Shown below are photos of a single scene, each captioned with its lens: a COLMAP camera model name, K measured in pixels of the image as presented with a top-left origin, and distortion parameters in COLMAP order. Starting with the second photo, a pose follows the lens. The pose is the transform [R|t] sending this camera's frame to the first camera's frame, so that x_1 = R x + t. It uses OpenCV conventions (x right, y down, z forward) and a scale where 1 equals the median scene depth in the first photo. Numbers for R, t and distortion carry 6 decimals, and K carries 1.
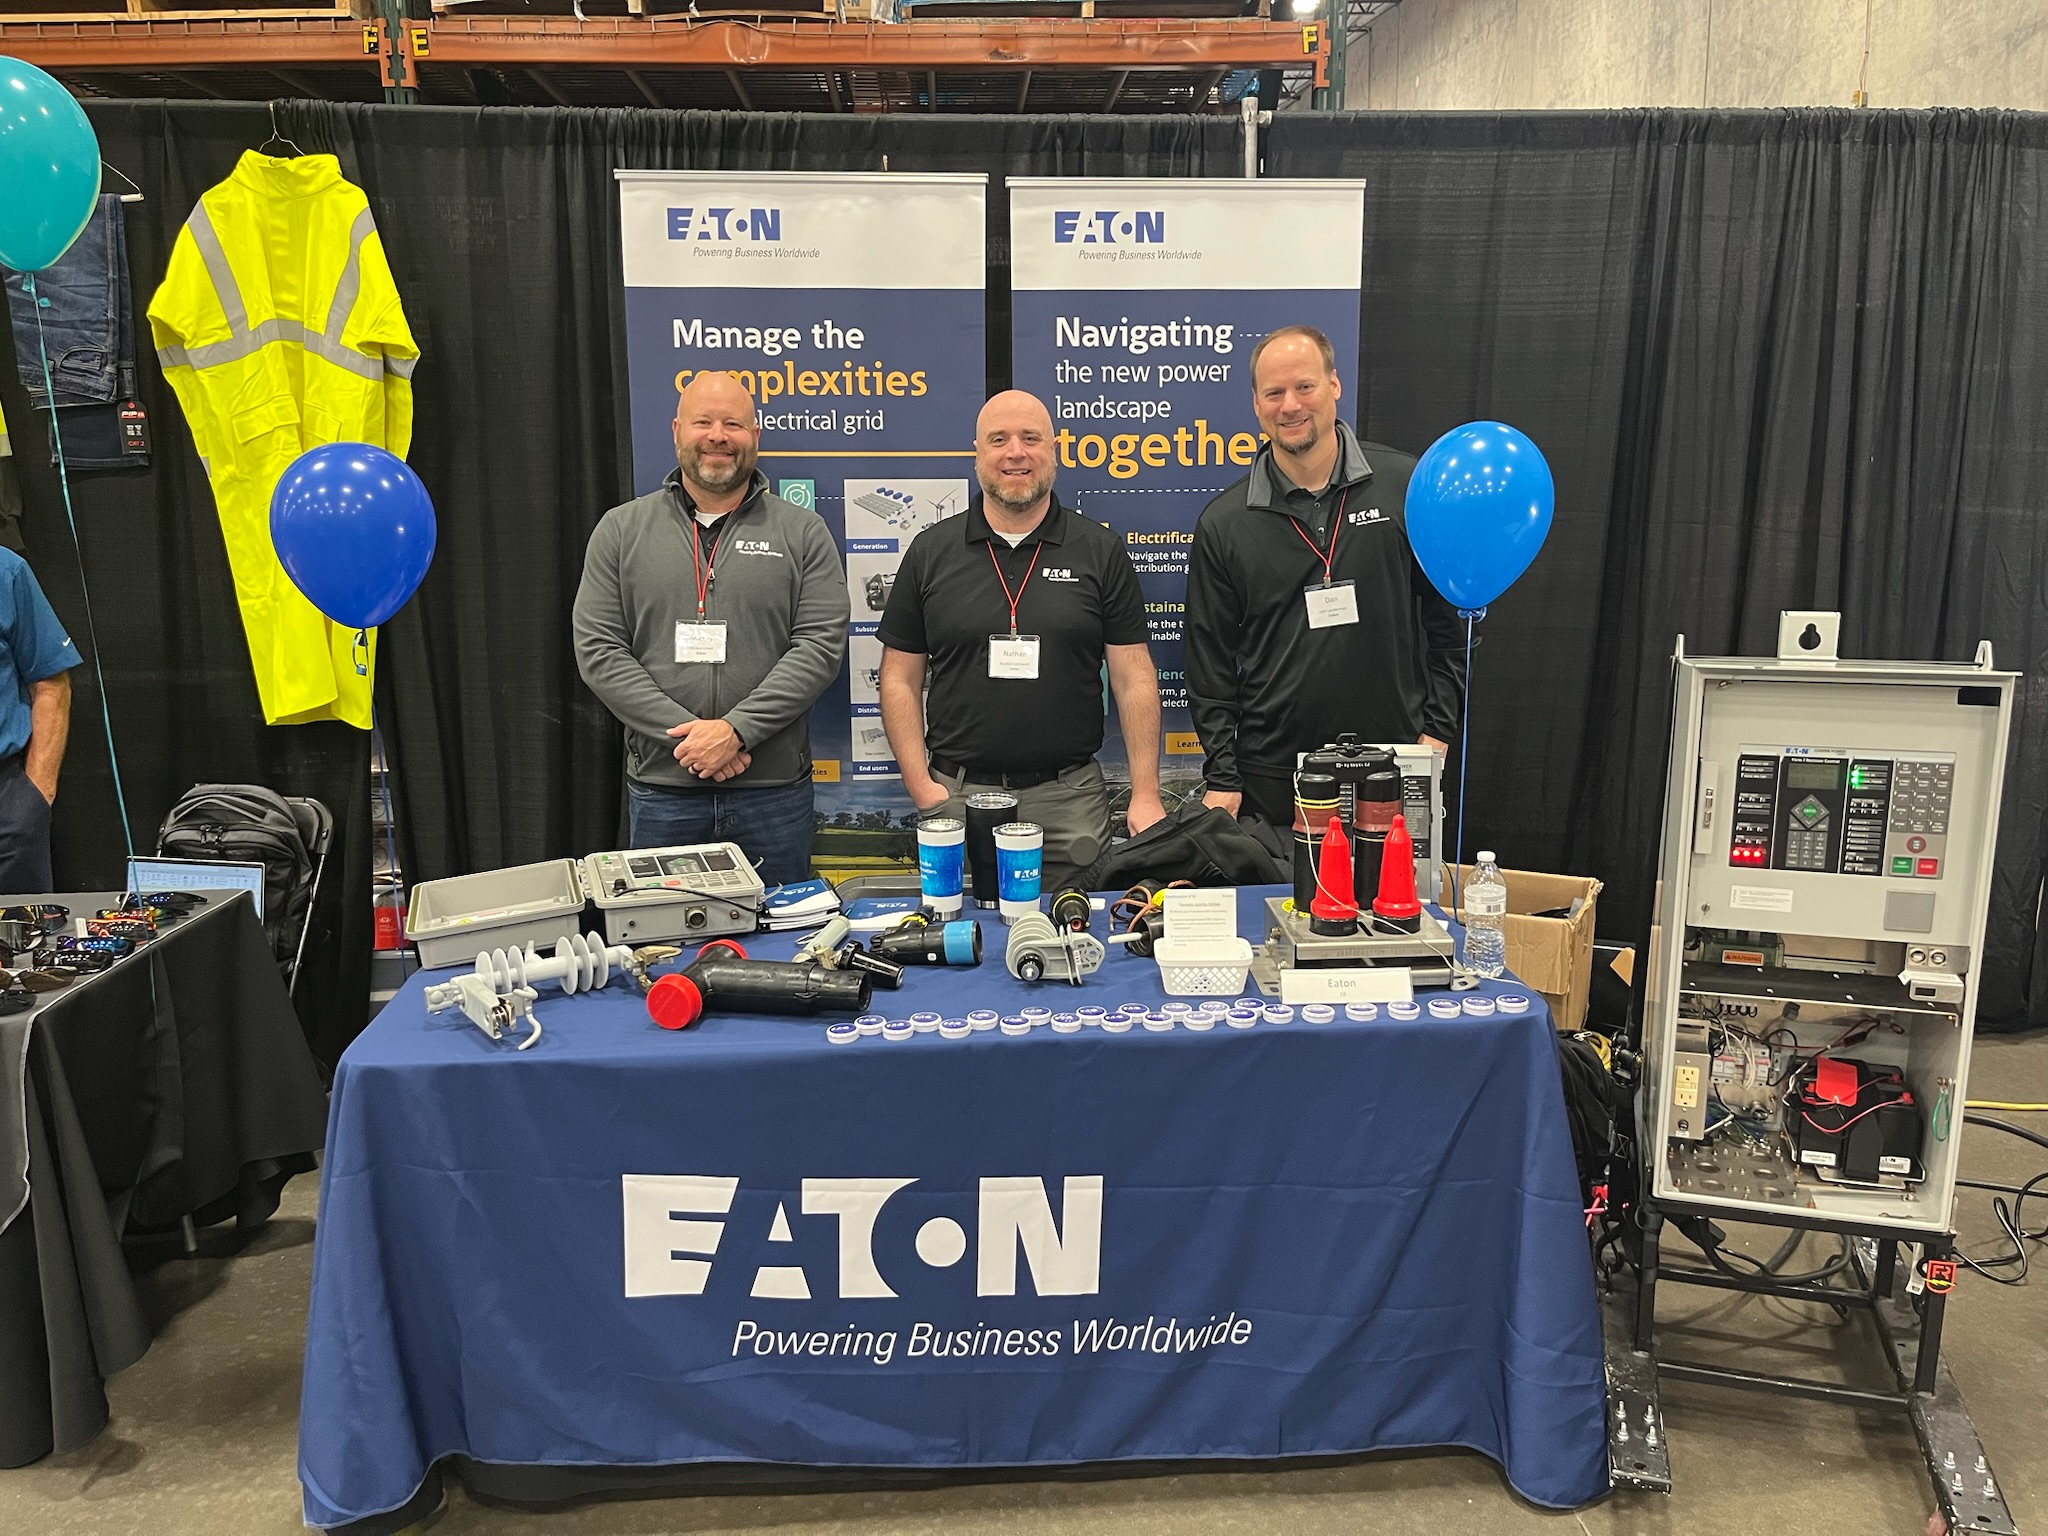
lens RADIAL K [[1548.5, 0, 1021.5], [0, 1548.5, 752.0], [0, 0, 1]] dist [0.047669, -0.072645]
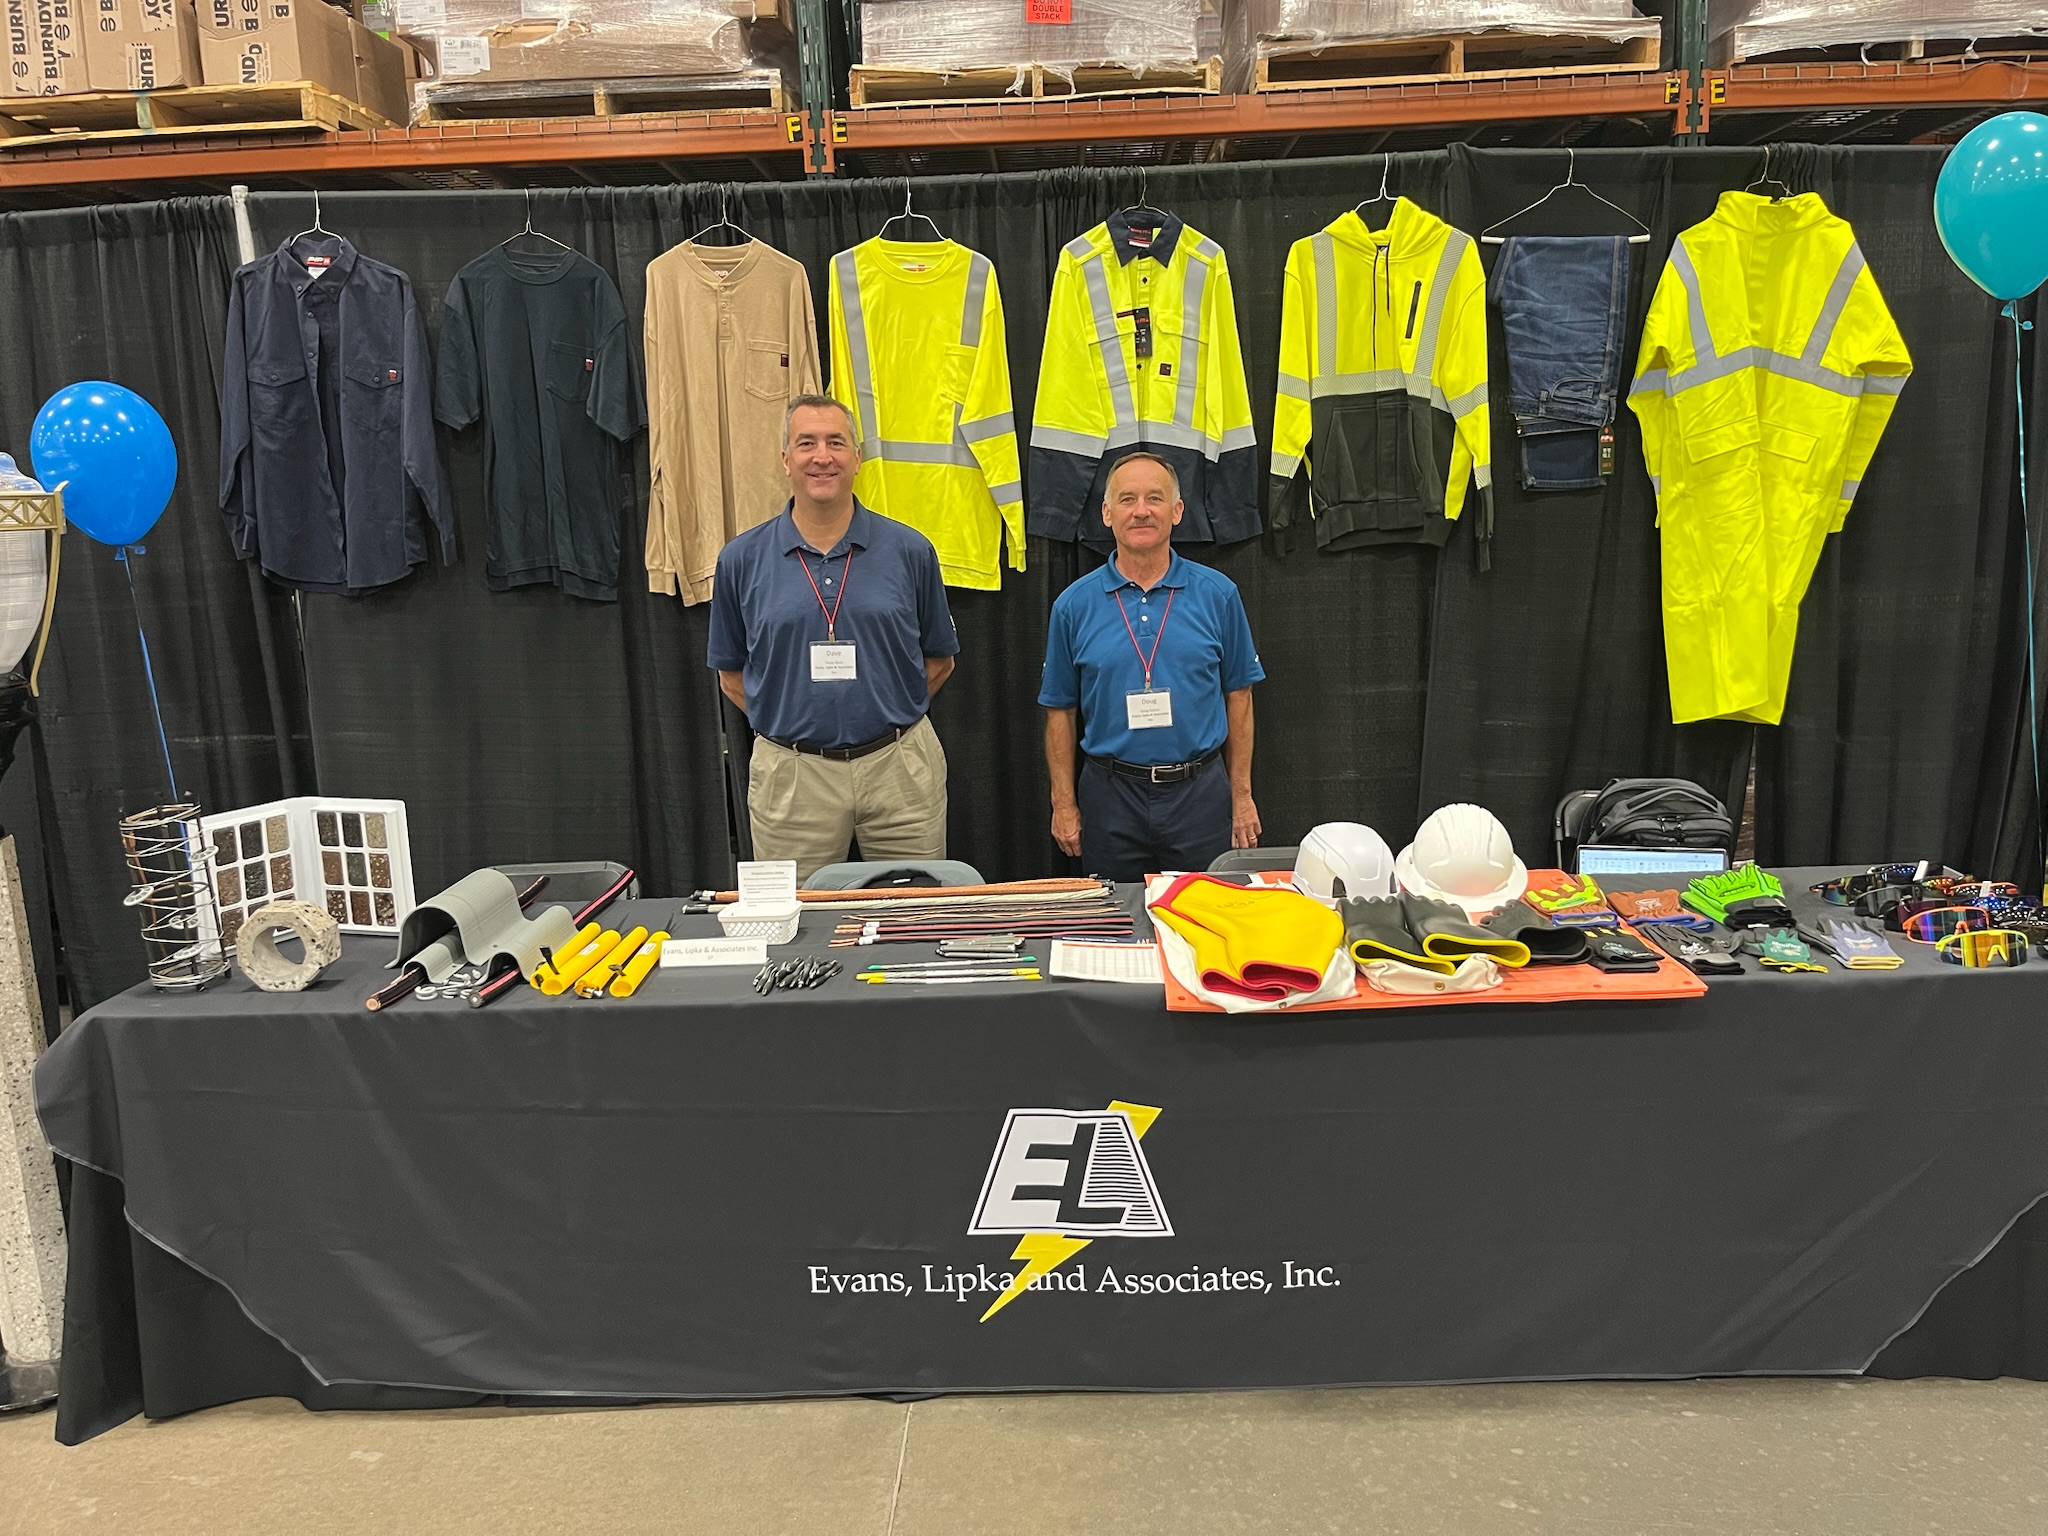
lens RADIAL K [[1548.5, 0, 1037.4], [0, 1548.5, 766.3], [0, 0, 1]] dist [0.047669, -0.072645]
pose [[0.998387, -0.023580, -0.051638, -0.927955], [0.022447, 0.999497, -0.022420, 0.028500], [0.052141, 0.021225, 0.998414, -0.104131]]
